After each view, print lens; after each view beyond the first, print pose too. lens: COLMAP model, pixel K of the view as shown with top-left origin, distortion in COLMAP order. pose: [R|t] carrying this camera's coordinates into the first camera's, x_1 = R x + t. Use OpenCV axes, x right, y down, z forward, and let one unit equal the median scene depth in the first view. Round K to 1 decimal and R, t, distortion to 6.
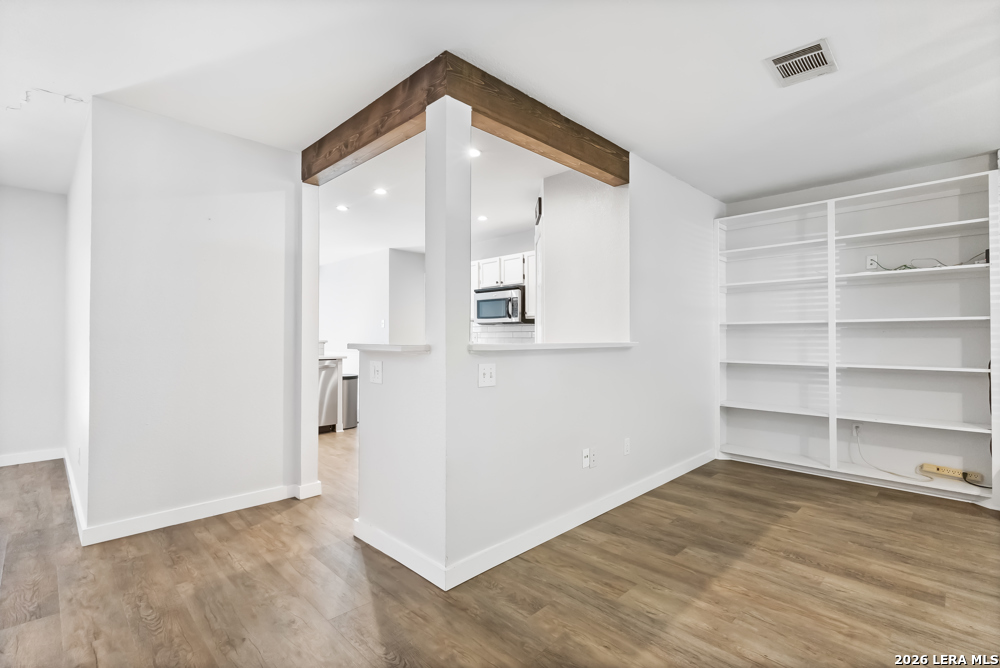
lens RADIAL K [[466.0, 0, 503.1], [0, 466.0, 332.1], [0, 0, 1]] dist [0.005552, 0.000678]
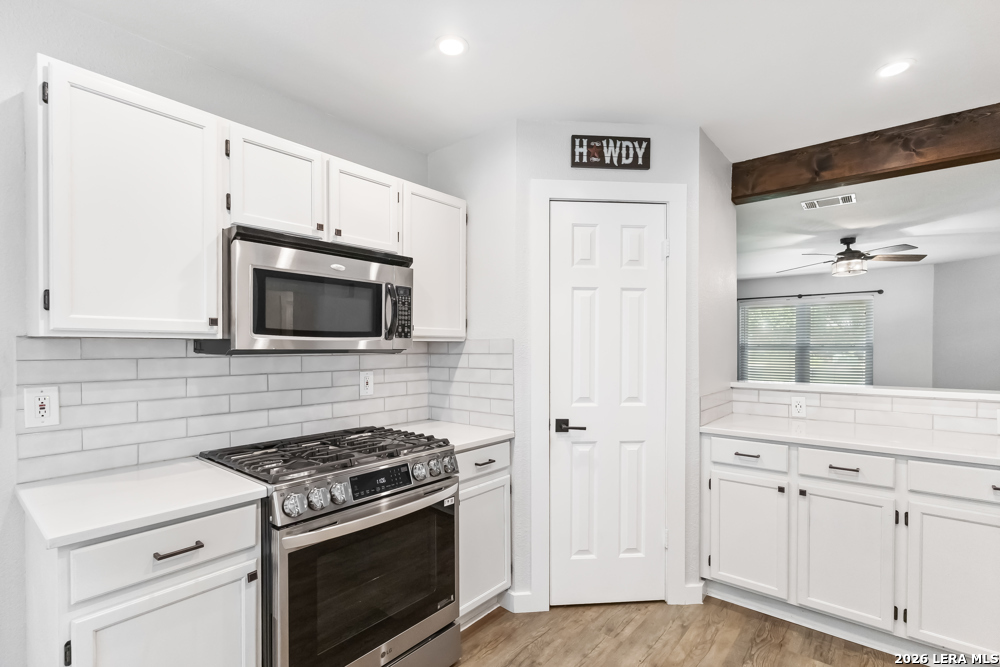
lens RADIAL K [[466.0, 0, 503.1], [0, 466.0, 351.7], [0, 0, 1]] dist [0.005552, 0.000678]
pose [[-0.079161, -0.013354, 0.996772, -0.566003], [-0.013165, 0.999837, 0.012350, -0.038674], [-0.996775, -0.012145, -0.079324, 1.434225]]
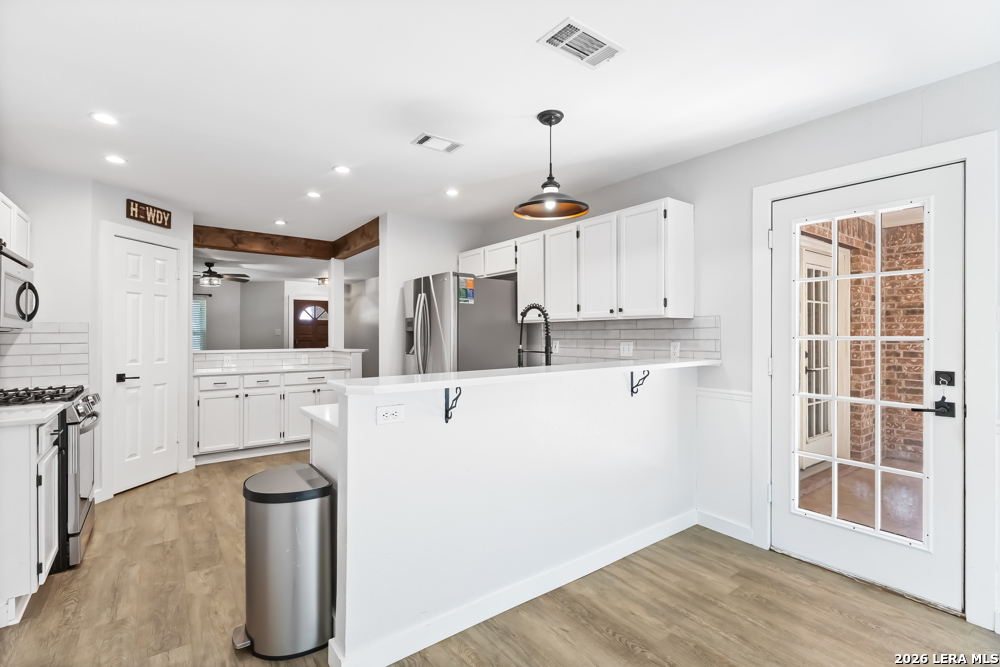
lens RADIAL K [[466.0, 0, 496.0], [0, 466.0, 332.2], [0, 0, 1]] dist [0.005552, 0.000678]
pose [[-0.985806, 0.000953, 0.167884, -0.936030], [-0.002283, 0.999815, -0.019078, -0.011167], [-0.167871, -0.019190, -0.985622, 2.219989]]
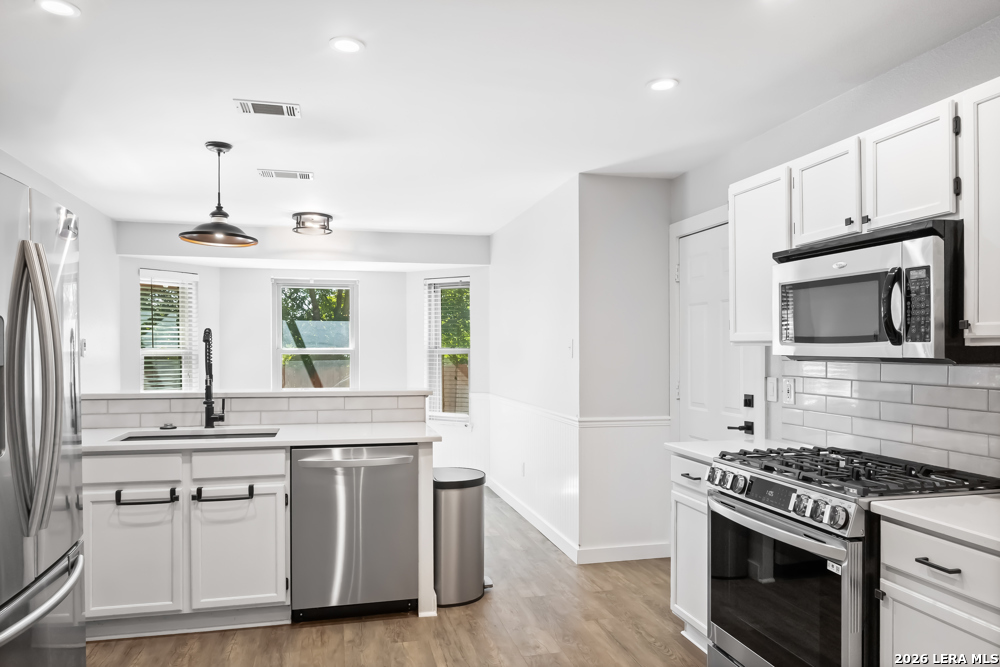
lens RADIAL K [[675.8, 0, 496.9], [0, 675.8, 348.2], [0, 0, 1]] dist [-0.005481, 0.000259]
pose [[0.849353, -0.001572, -0.527823, 0.036964], [0.009750, 0.999872, 0.012712, -0.052783], [0.527735, -0.015943, 0.849259, 0.818742]]
